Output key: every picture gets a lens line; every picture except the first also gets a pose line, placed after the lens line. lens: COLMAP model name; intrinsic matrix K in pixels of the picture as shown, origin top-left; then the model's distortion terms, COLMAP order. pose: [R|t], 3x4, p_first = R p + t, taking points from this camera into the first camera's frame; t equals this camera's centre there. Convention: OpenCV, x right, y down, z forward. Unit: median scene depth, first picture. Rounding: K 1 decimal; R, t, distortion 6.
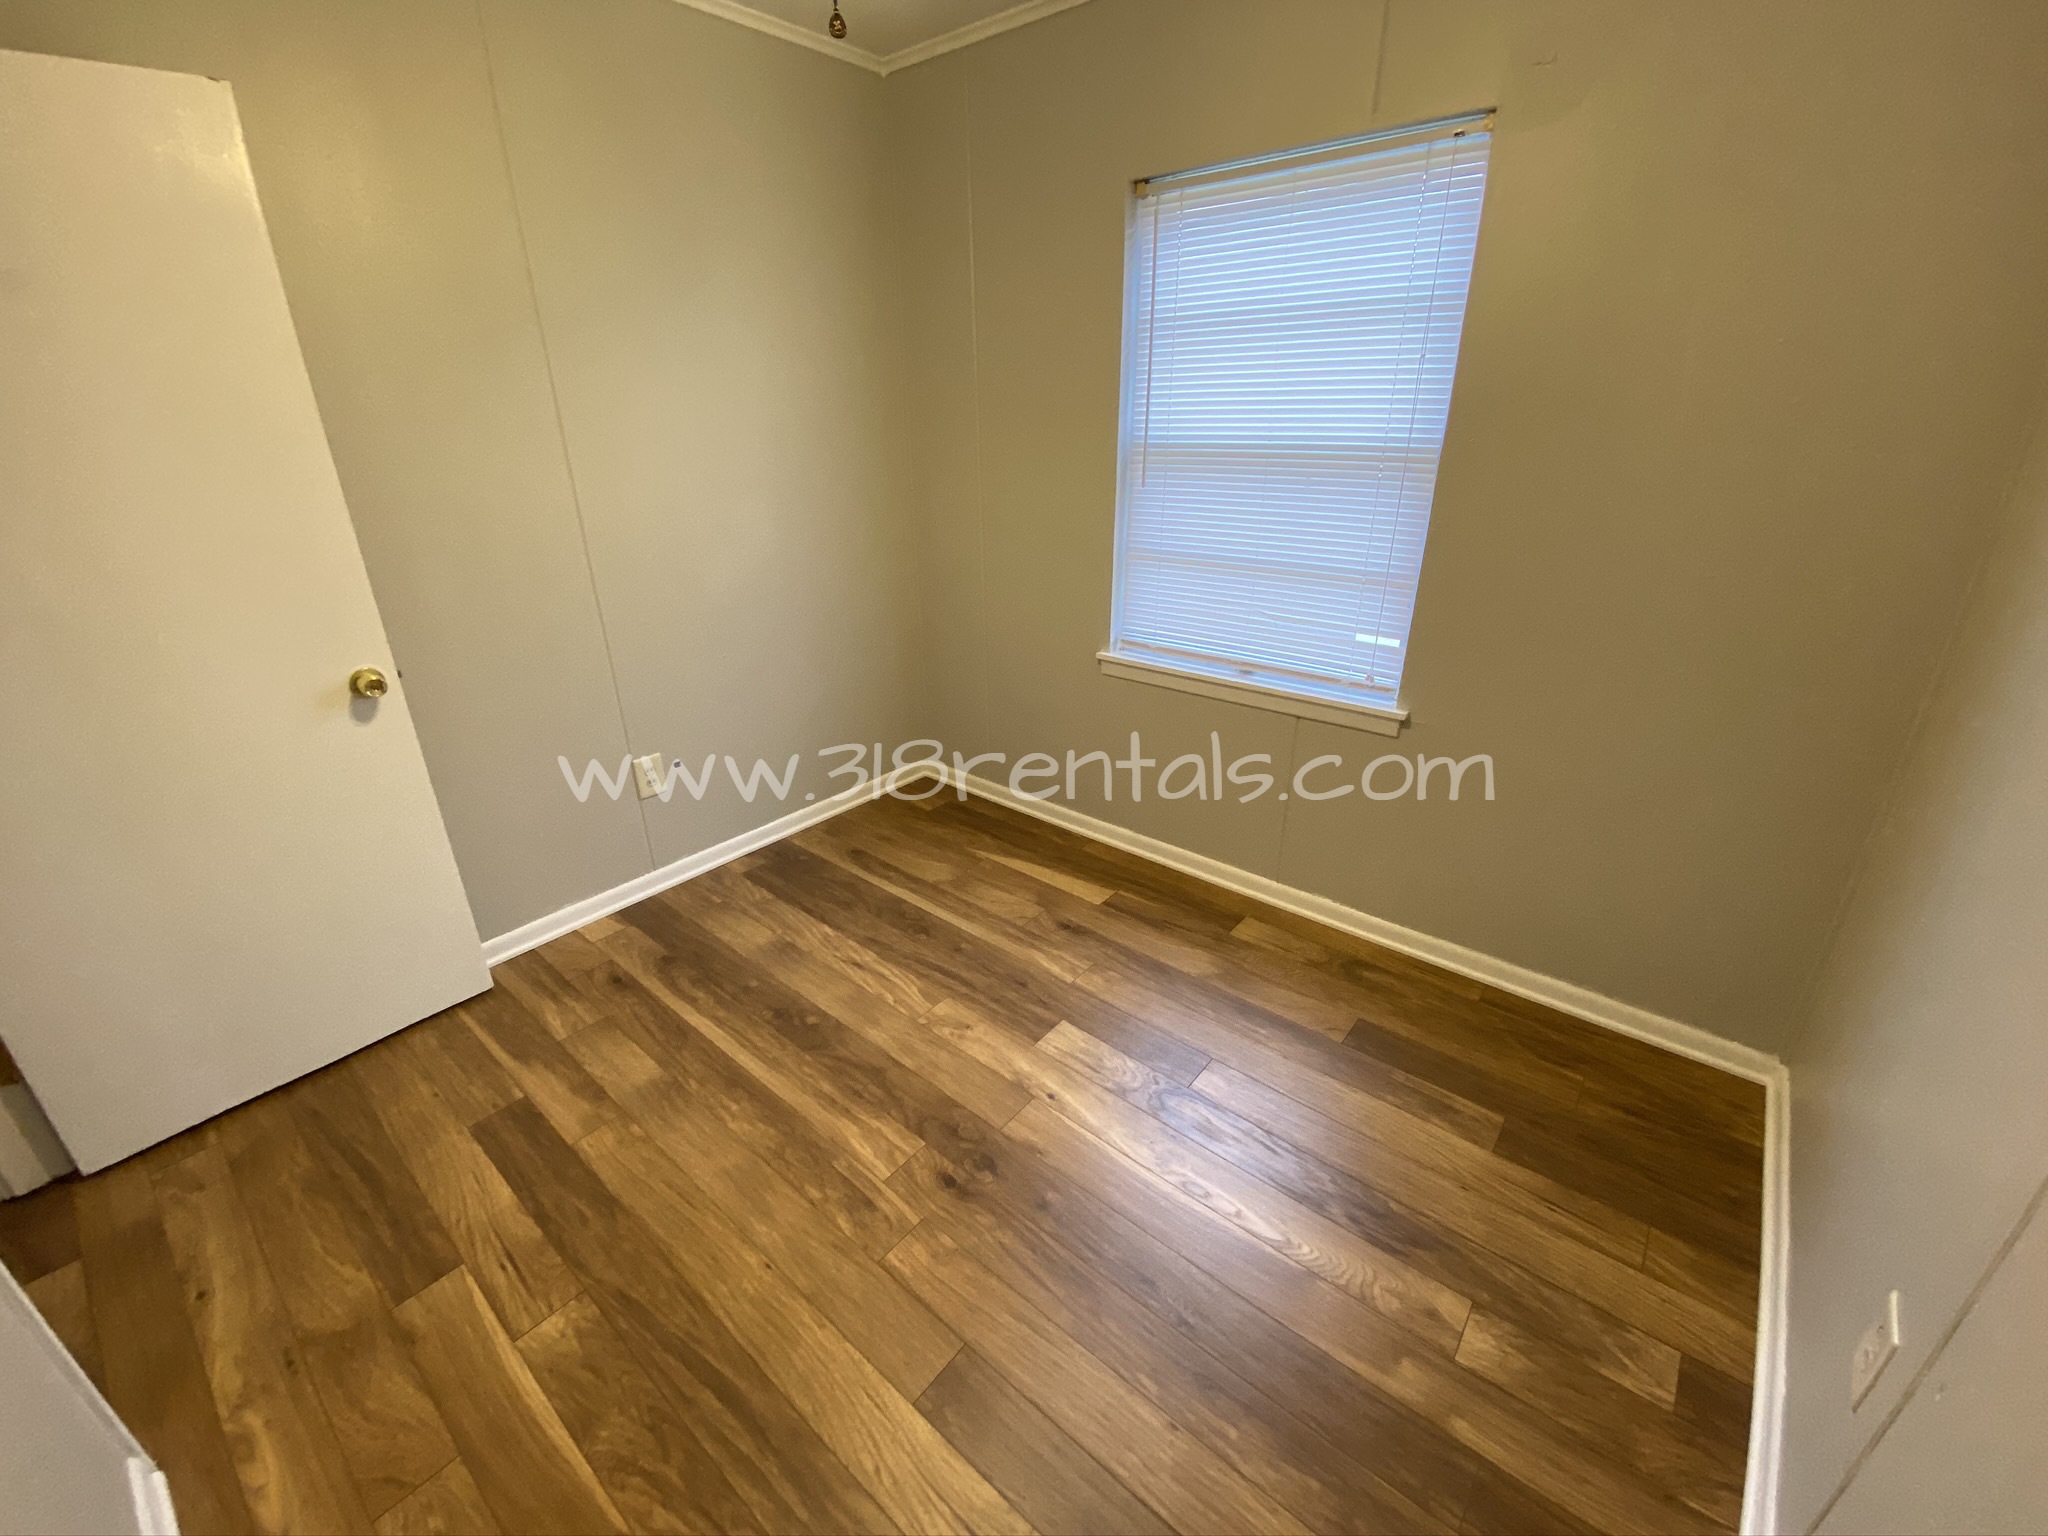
lens RADIAL K [[835.9, 0, 1006.1], [0, 835.9, 765.0], [0, 0, 1]] dist [0.034082, -0.027434]
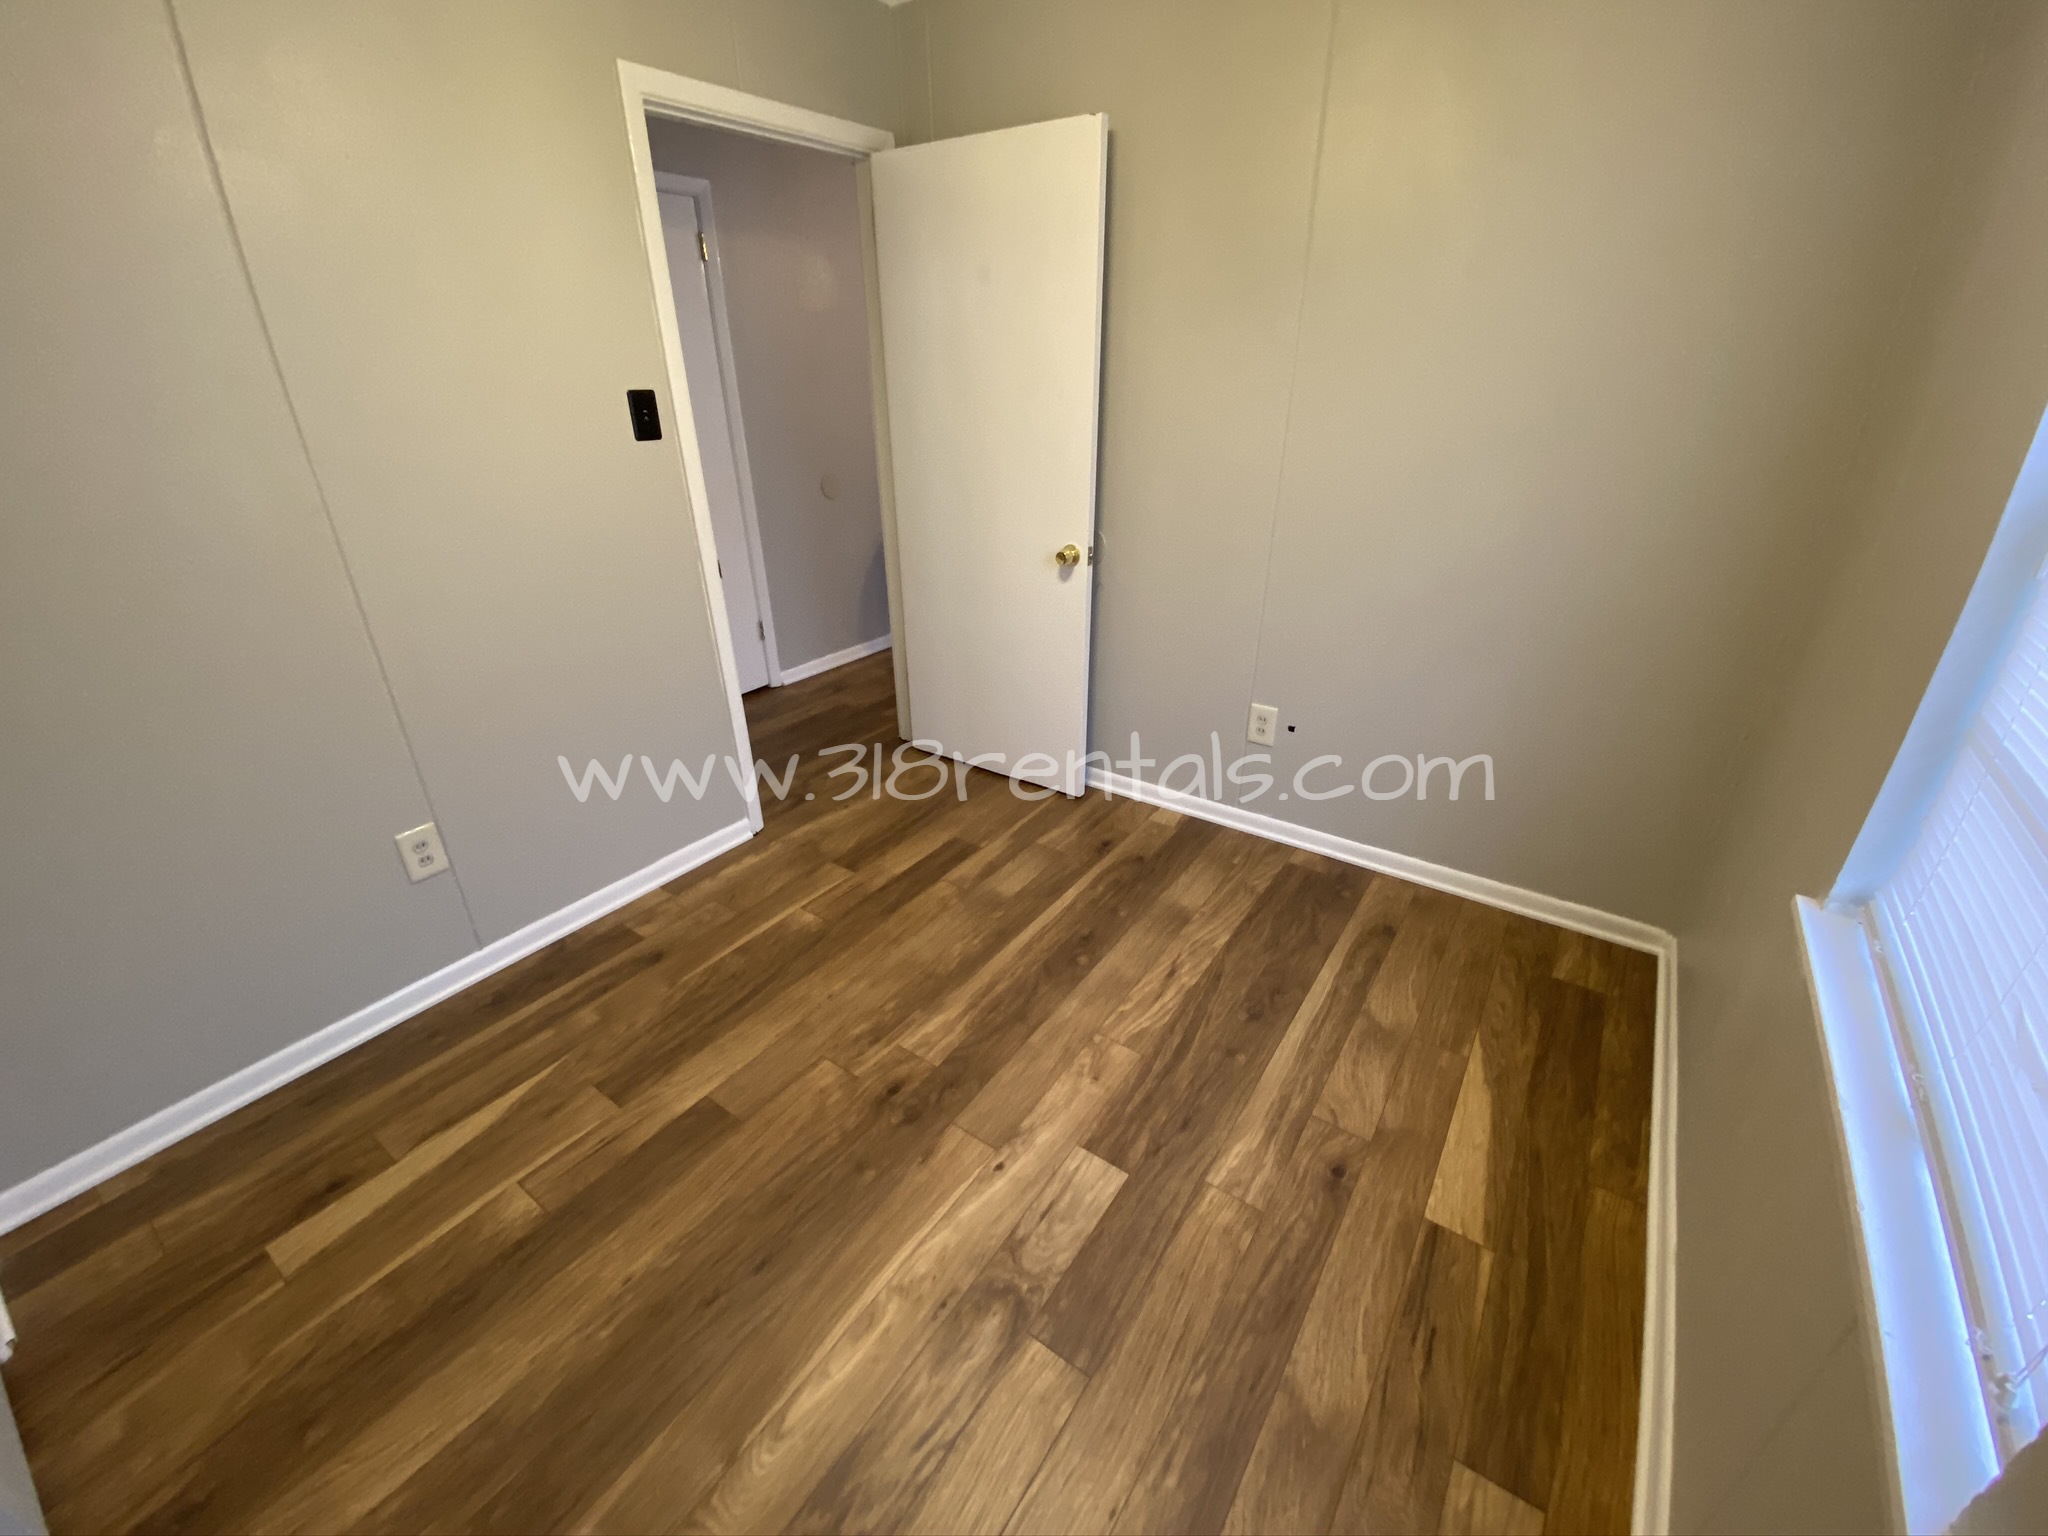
lens RADIAL K [[817.1, 0, 1013.3], [0, 817.1, 762.6], [0, 0, 1]] dist [0.063342, -0.044145]
pose [[0.093325, 0.450946, -0.887659, 0.622050], [-0.383145, 0.839158, 0.386024, -0.296508], [0.918961, 0.304077, 0.251092, 0.651294]]
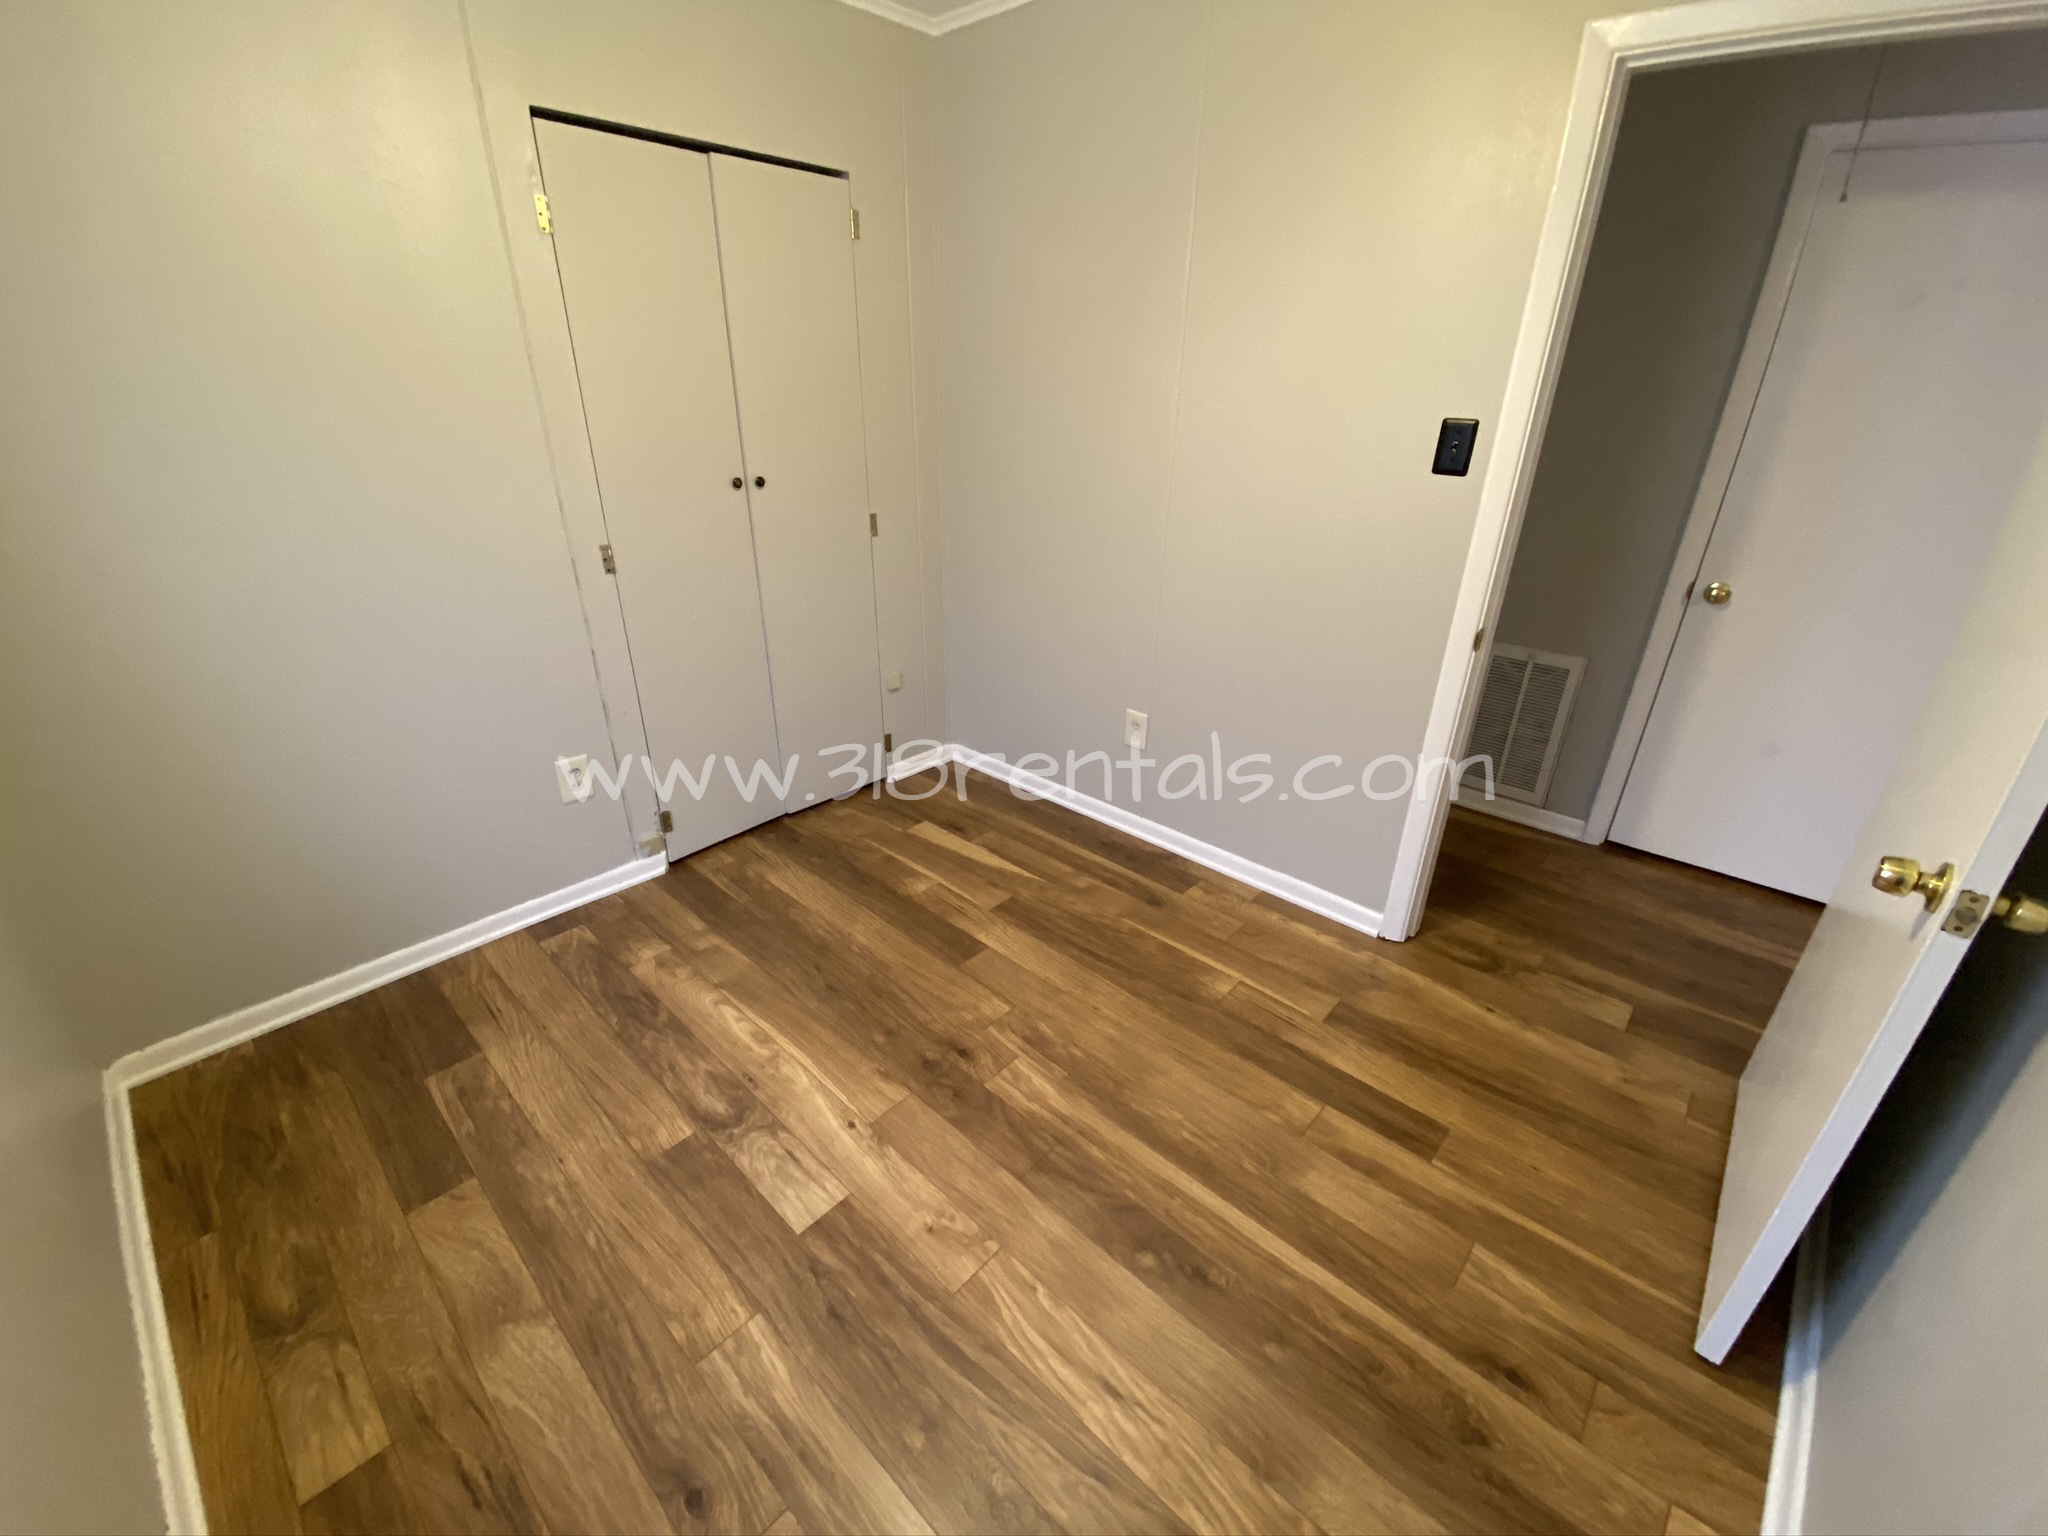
lens RADIAL K [[841.6, 0, 1024.2], [0, 841.6, 748.4], [0, 0, 1]] dist [0.027241, -0.019203]
pose [[-0.999616, -0.010916, 0.025477, -0.156053], [0.011143, 0.683334, 0.730021, -0.572304], [-0.025378, 0.730024, -0.682950, 1.305947]]
